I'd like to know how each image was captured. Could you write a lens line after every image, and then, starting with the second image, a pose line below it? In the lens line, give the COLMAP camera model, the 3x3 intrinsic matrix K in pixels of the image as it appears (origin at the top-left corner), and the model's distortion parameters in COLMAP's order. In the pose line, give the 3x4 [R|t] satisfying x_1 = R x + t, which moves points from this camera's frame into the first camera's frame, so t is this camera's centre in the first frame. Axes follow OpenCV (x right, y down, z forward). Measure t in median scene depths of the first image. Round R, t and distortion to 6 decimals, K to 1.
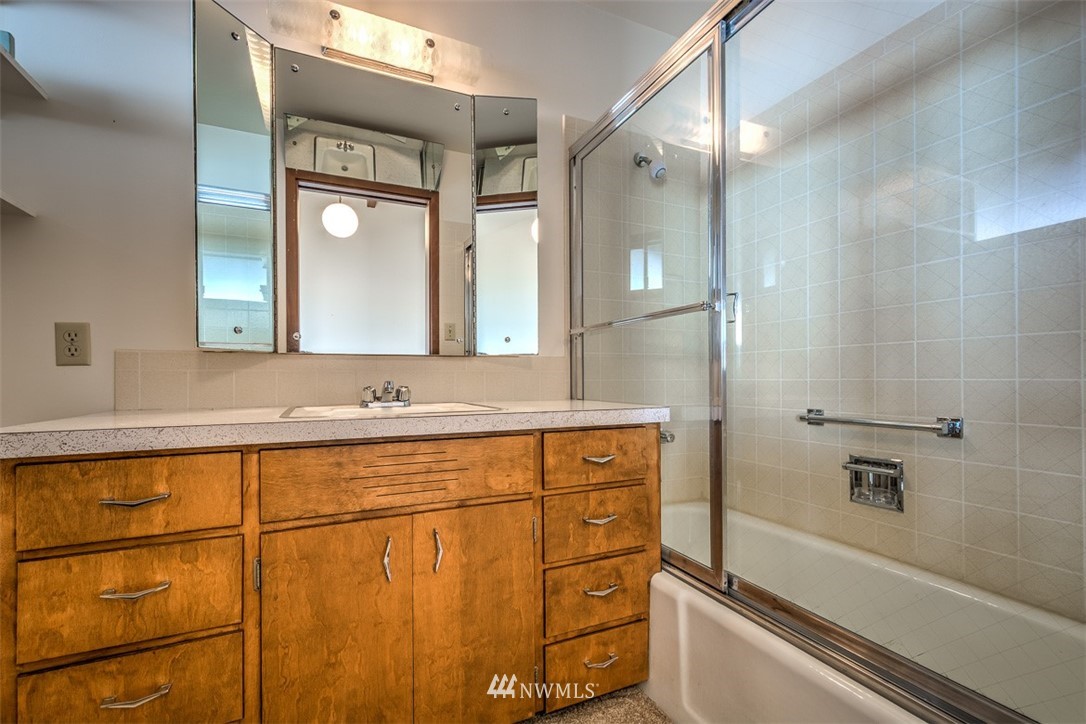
lens RADIAL K [[469.8, 0, 536.7], [0, 469.8, 377.0], [0, 0, 1]] dist [0.004443, -0.000117]
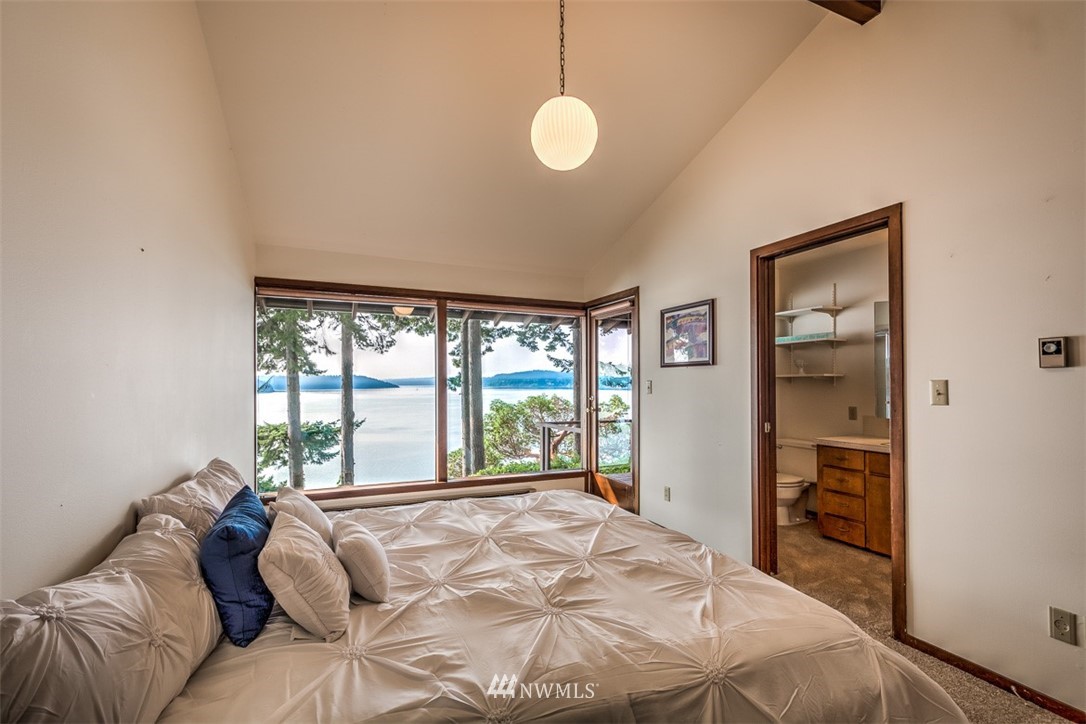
lens RADIAL K [[469.8, 0, 536.7], [0, 469.8, 377.0], [0, 0, 1]] dist [0.004443, -0.000117]
pose [[-0.004739, -0.007218, -0.999963, 3.135026], [0.000174, 0.999974, -0.007219, -0.409285], [0.999989, -0.000208, -0.004737, -1.599272]]
